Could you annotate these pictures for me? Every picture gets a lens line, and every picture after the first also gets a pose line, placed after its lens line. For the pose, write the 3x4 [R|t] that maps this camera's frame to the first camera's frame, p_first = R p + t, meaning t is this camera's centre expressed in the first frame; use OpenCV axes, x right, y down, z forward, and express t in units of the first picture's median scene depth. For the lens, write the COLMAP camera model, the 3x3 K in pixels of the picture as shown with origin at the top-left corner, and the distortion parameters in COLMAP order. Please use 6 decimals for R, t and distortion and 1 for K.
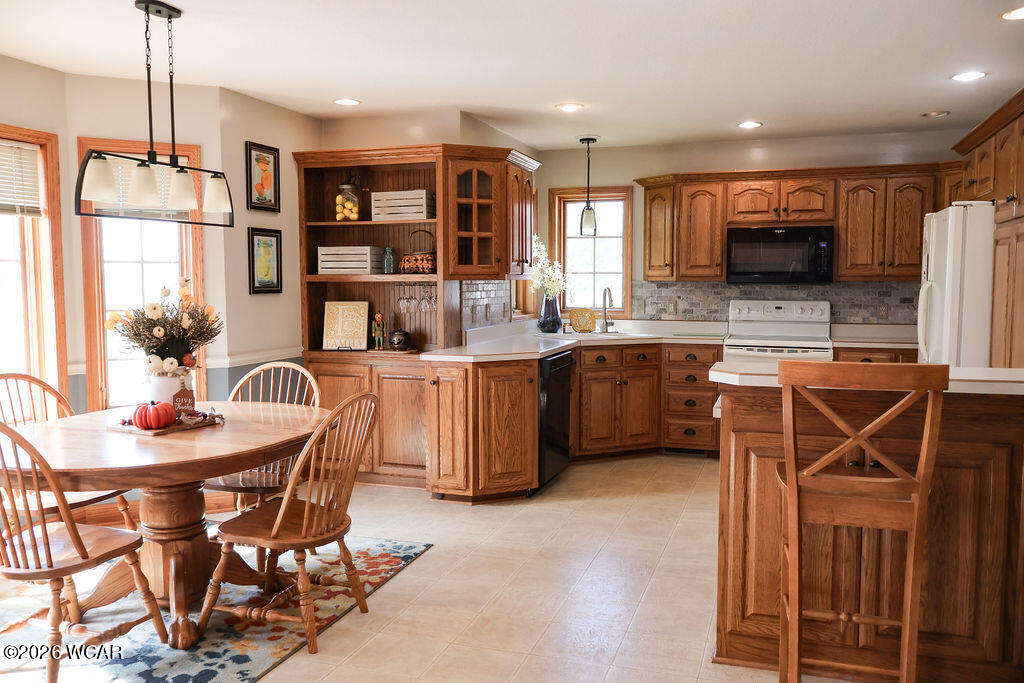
lens RADIAL K [[854.5, 0, 504.3], [0, 854.5, 343.2], [0, 0, 1]] dist [-0.012717, 0.019213]
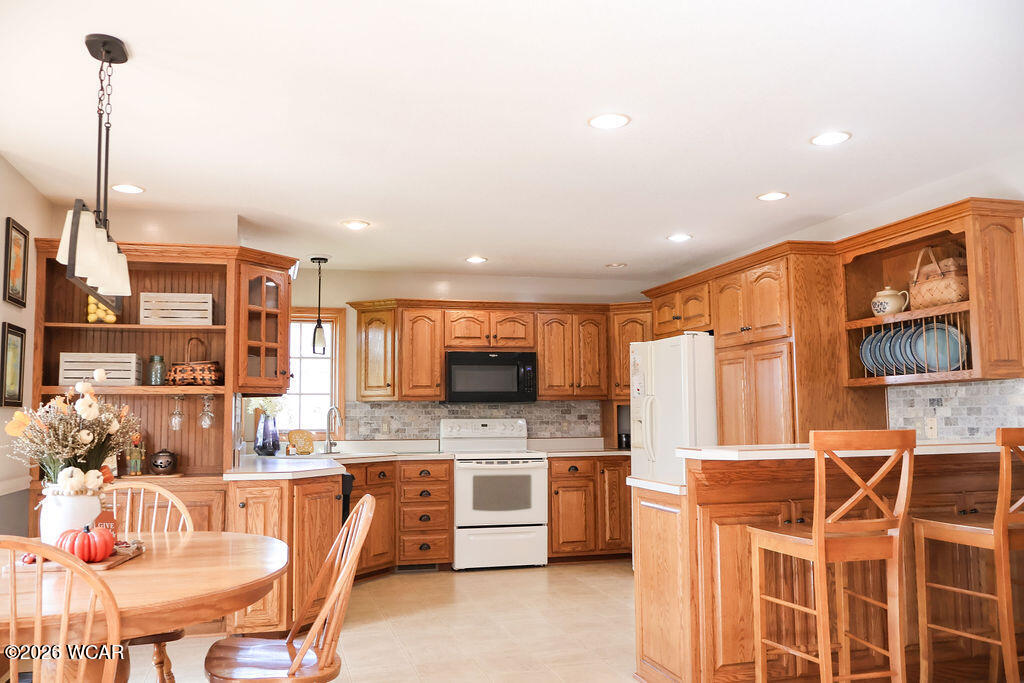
lens RADIAL K [[854.5, 0, 510.3], [0, 854.5, 341.9], [0, 0, 1]] dist [-0.012717, 0.019213]
pose [[0.825979, 0.043604, 0.562011, -0.310422], [0.050493, 0.987273, -0.150808, 0.022764], [-0.561434, 0.152942, 0.813265, 0.079940]]
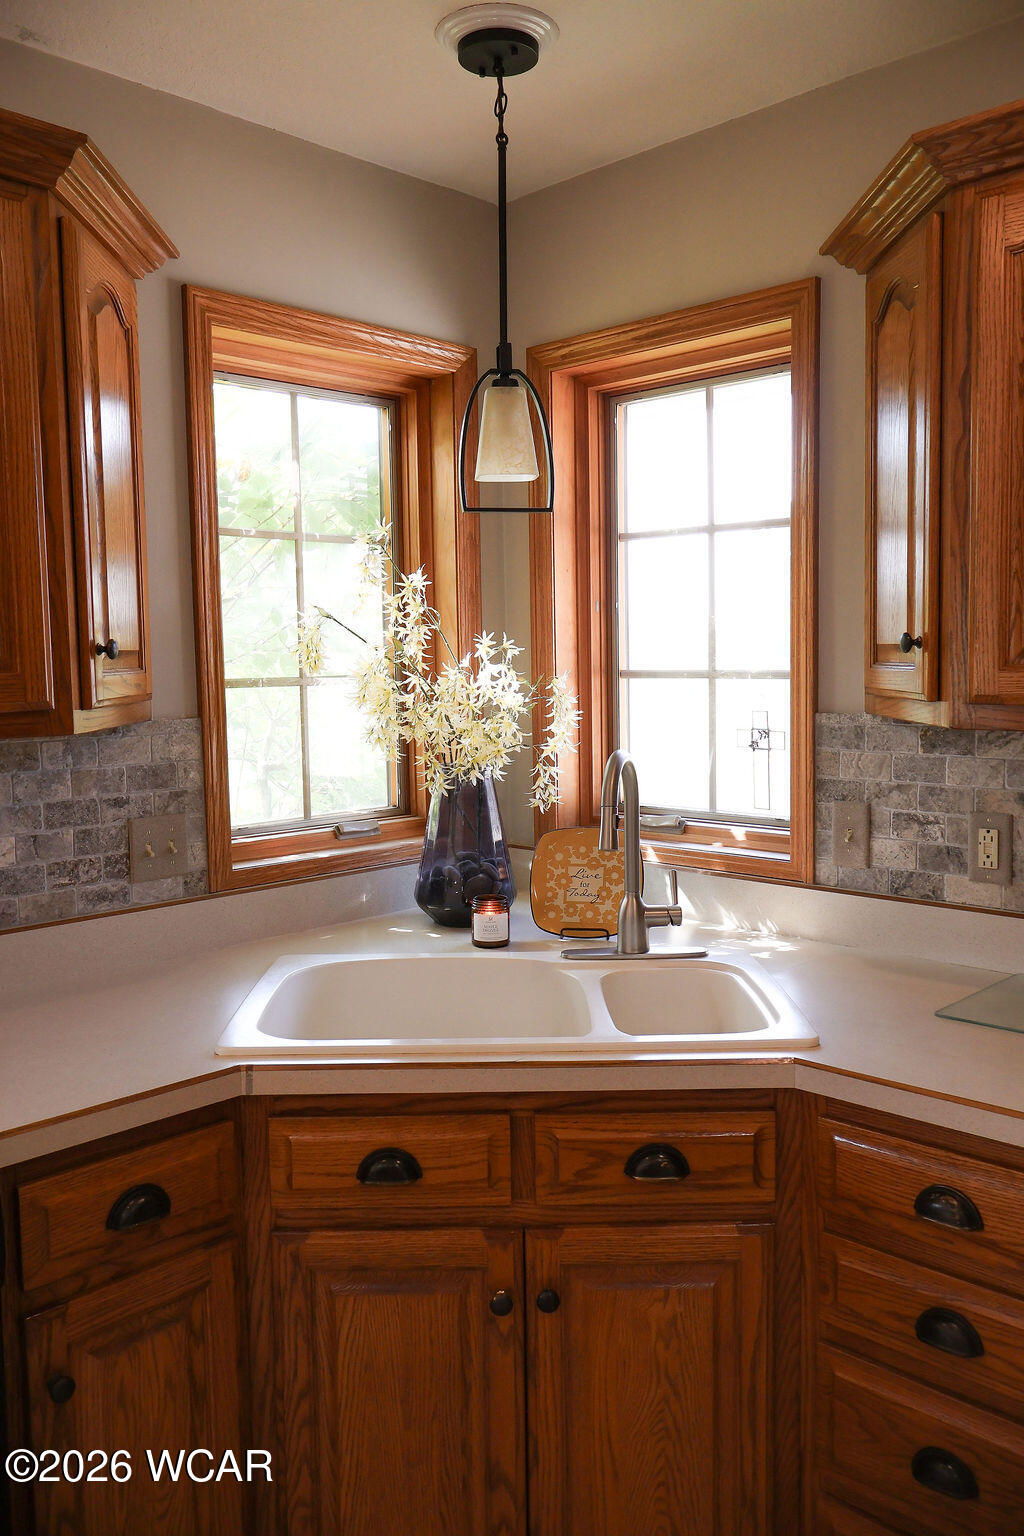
lens RADIAL K [[1281.8, 0, 517.1], [0, 1281.8, 768.0], [0, 0, 1]] dist [-0.012717, 0.019213]
pose [[0.902022, 0.025706, -0.430924, 0.269379], [-0.018150, 0.999601, 0.021637, -0.078005], [0.431308, -0.011696, 0.902129, 0.808388]]
